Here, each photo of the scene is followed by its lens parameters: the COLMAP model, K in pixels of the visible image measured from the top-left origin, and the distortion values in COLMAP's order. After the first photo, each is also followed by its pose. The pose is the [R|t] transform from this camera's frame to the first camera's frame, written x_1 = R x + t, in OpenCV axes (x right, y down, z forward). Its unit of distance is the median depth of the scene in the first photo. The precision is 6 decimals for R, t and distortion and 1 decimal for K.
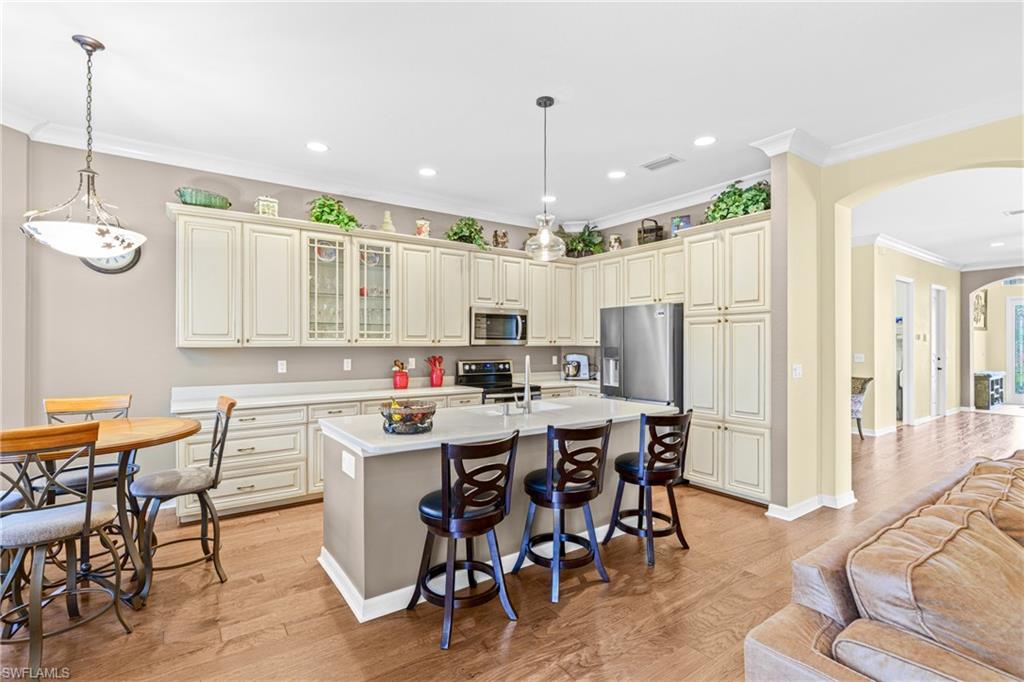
lens RADIAL K [[469.2, 0, 502.8], [0, 469.2, 348.3], [0, 0, 1]] dist [0.003565, -0.000126]
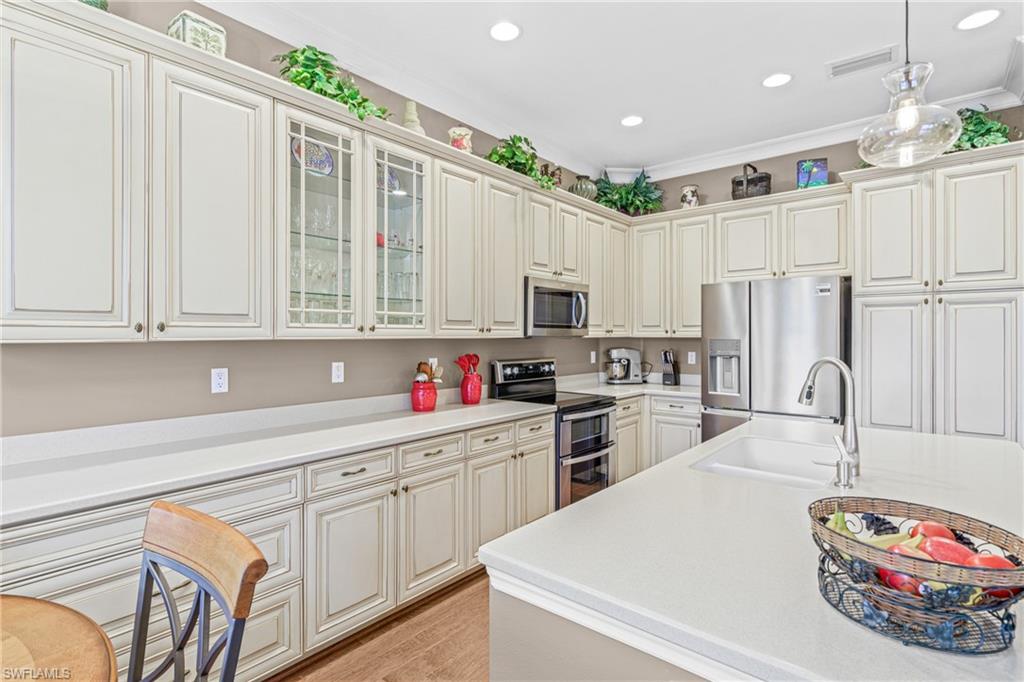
lens RADIAL K [[493.2, 0, 501.4], [0, 493.2, 340.1], [0, 0, 1]] dist [-0.008420, 0.001616]
pose [[0.968522, -0.003370, 0.248904, -0.276673], [0.003325, 0.999994, 0.000601, -0.002687], [-0.248904, 0.000246, 0.968528, 0.376939]]
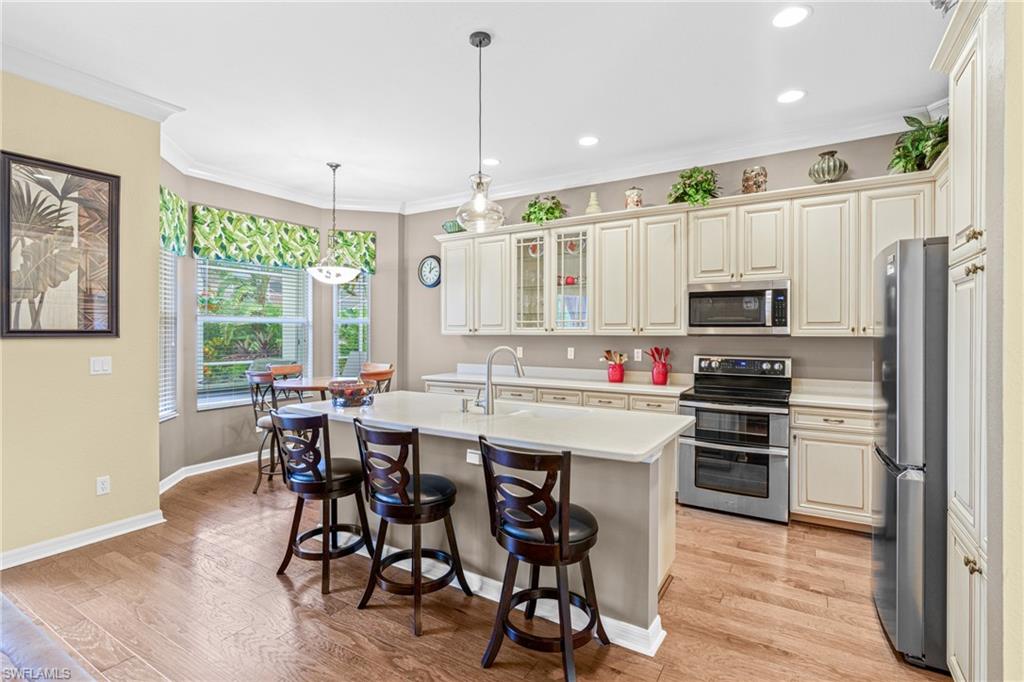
lens RADIAL K [[493.2, 0, 514.7], [0, 493.2, 337.4], [0, 0, 1]] dist [-0.008420, 0.001616]
pose [[0.411855, 0.009017, -0.911205, 0.567047], [-0.009422, 0.999940, 0.005636, -0.004298], [0.911201, 0.006264, 0.411915, 0.429711]]
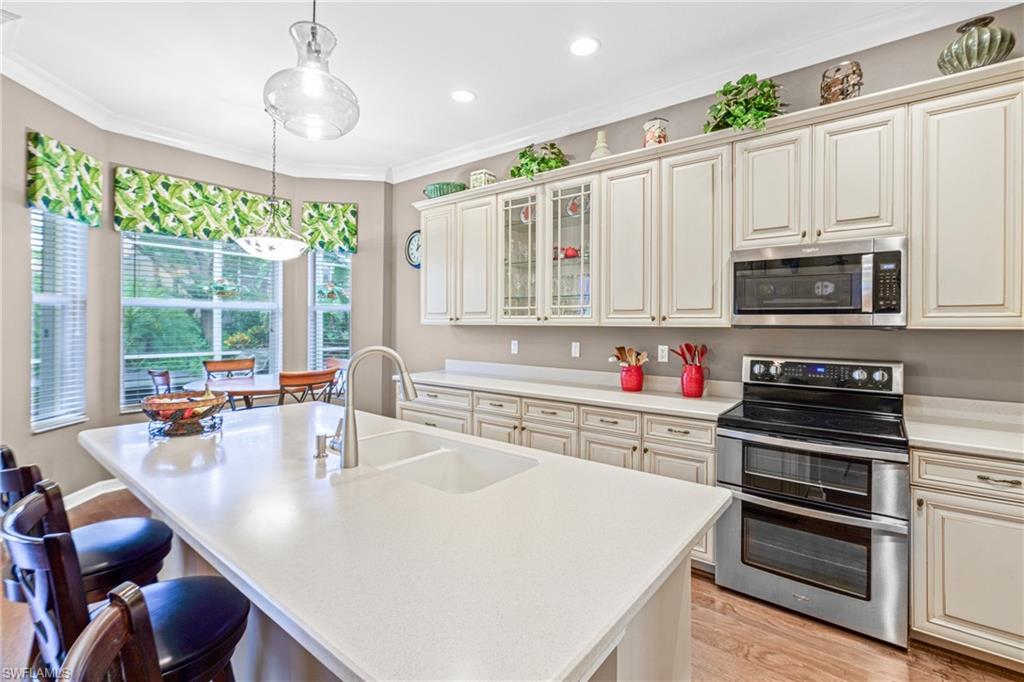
lens RADIAL K [[469.2, 0, 521.1], [0, 469.2, 324.0], [0, 0, 1]] dist [0.003565, -0.000126]
pose [[0.306875, 0.003524, -0.951743, 0.362111], [-0.014333, 0.999897, -0.000919, -0.005088], [0.951642, 0.013923, 0.306894, 0.647919]]
